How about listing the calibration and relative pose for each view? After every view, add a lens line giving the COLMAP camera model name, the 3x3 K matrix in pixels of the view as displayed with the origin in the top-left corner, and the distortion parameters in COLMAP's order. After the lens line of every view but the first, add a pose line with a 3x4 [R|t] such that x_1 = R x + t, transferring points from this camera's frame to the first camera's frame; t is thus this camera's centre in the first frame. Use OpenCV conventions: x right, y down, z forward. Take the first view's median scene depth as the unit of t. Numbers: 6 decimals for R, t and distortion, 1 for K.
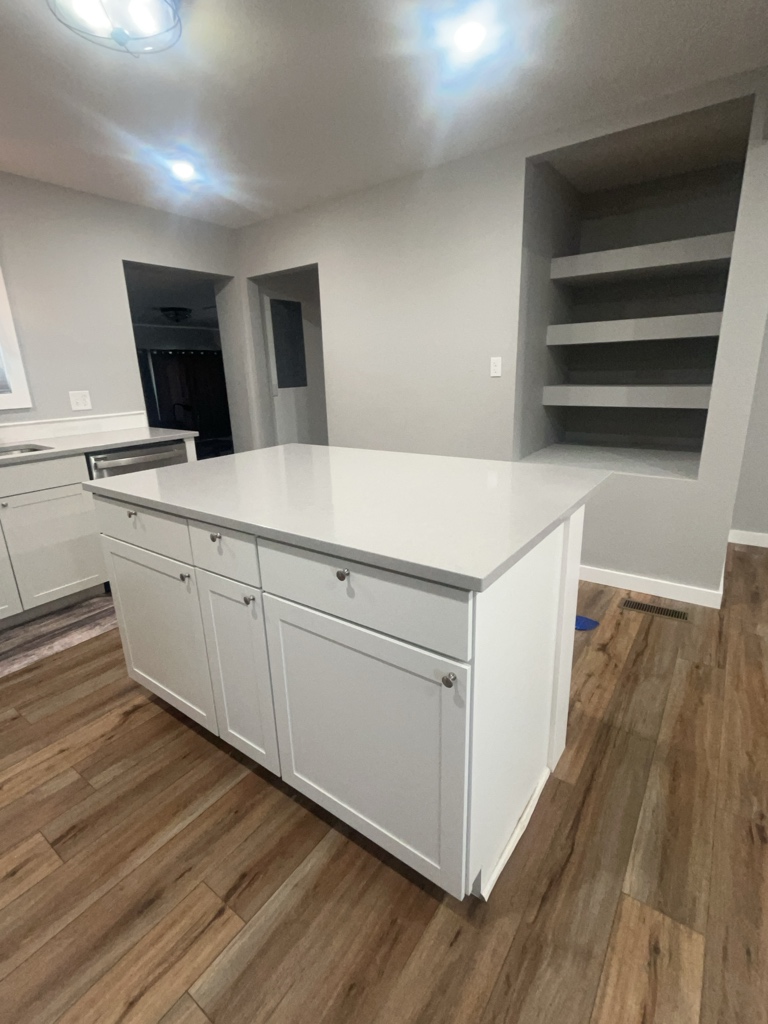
lens RADIAL K [[475.2, 0, 379.5], [0, 475.2, 509.8], [0, 0, 1]] dist [0.002163, 0.000111]
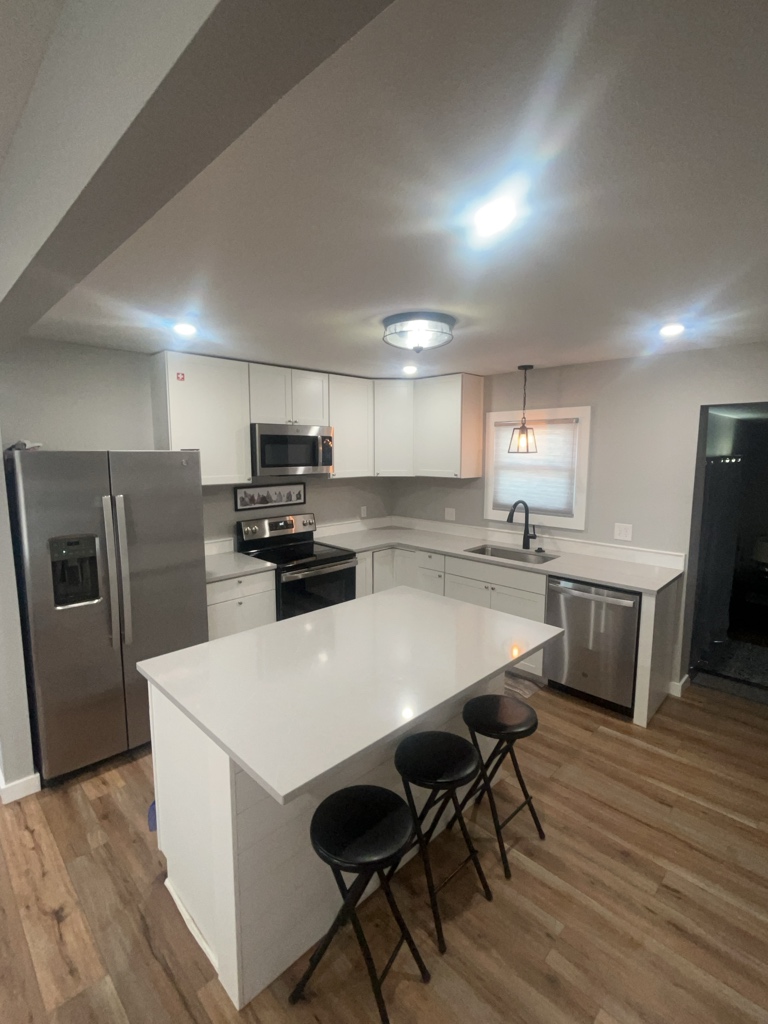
lens RADIAL K [[475.2, 0, 382.8], [0, 475.2, 509.1], [0, 0, 1]] dist [0.002163, 0.000111]
pose [[-0.136453, 0.152900, -0.978776, 1.461553], [-0.277264, 0.942636, 0.185909, -0.875173], [0.951055, 0.296747, -0.086232, 1.401663]]
